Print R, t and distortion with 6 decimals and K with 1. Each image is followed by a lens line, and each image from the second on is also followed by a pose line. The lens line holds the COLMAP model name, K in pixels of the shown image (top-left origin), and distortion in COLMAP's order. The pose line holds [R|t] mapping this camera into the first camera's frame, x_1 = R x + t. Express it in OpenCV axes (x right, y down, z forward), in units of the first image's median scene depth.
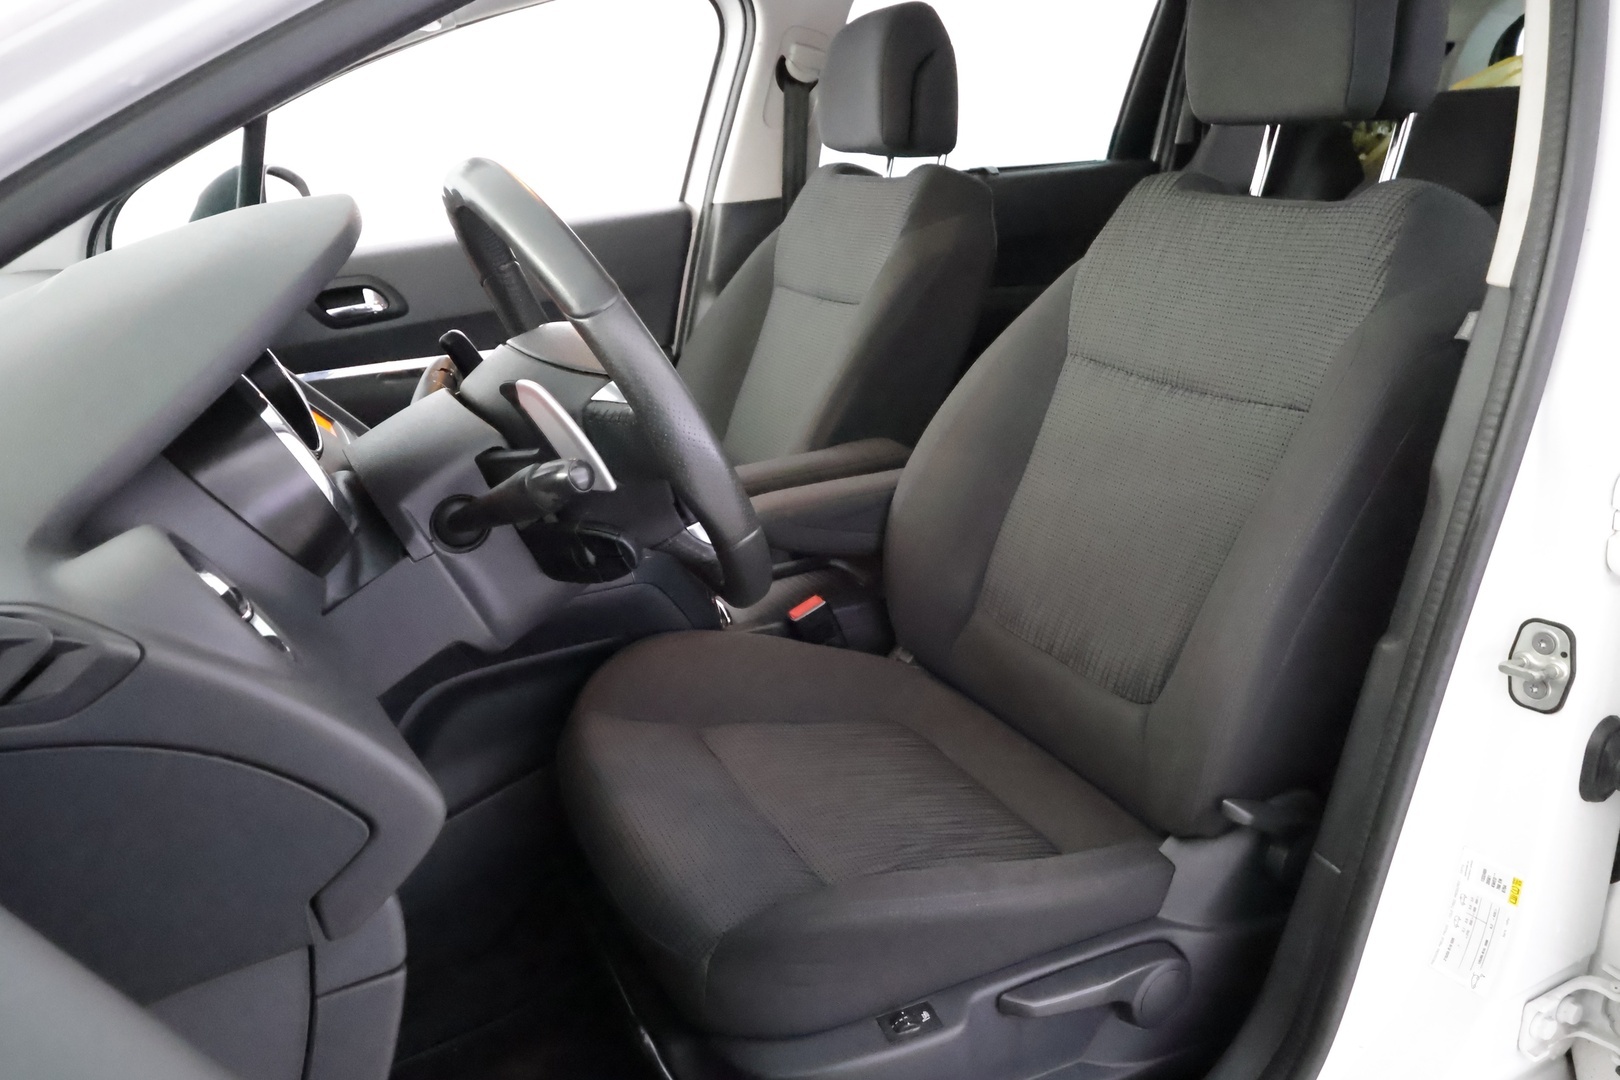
lens RADIAL K [[1104.9, 0, 810.0], [0, 1104.9, 540.0], [0, 0, 1]] dist [-0.000382, 0.000199]
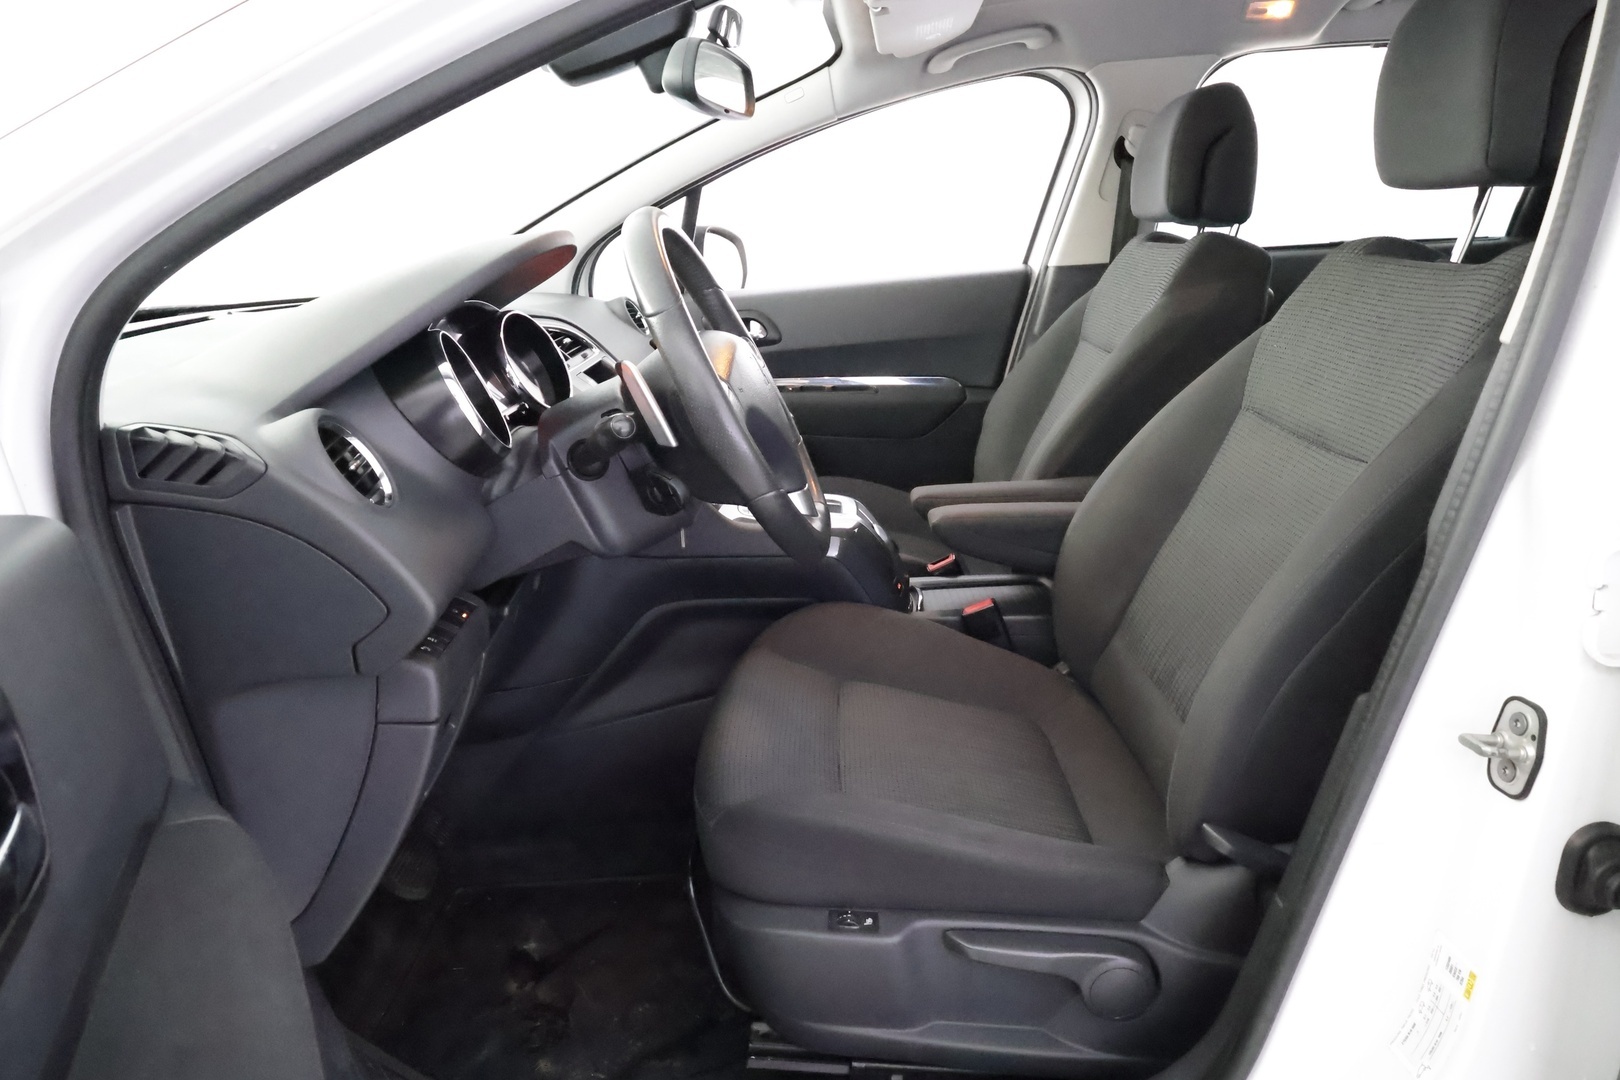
lens RADIAL K [[1015.1, 0, 812.1], [0, 1015.1, 533.0], [0, 0, 1]] dist [0.001707, 0.001386]
pose [[0.893035, 0.143784, -0.426398, 0.383762], [-0.164086, 0.986384, -0.011043, 0.033718], [0.419004, 0.079828, 0.904468, -0.040486]]
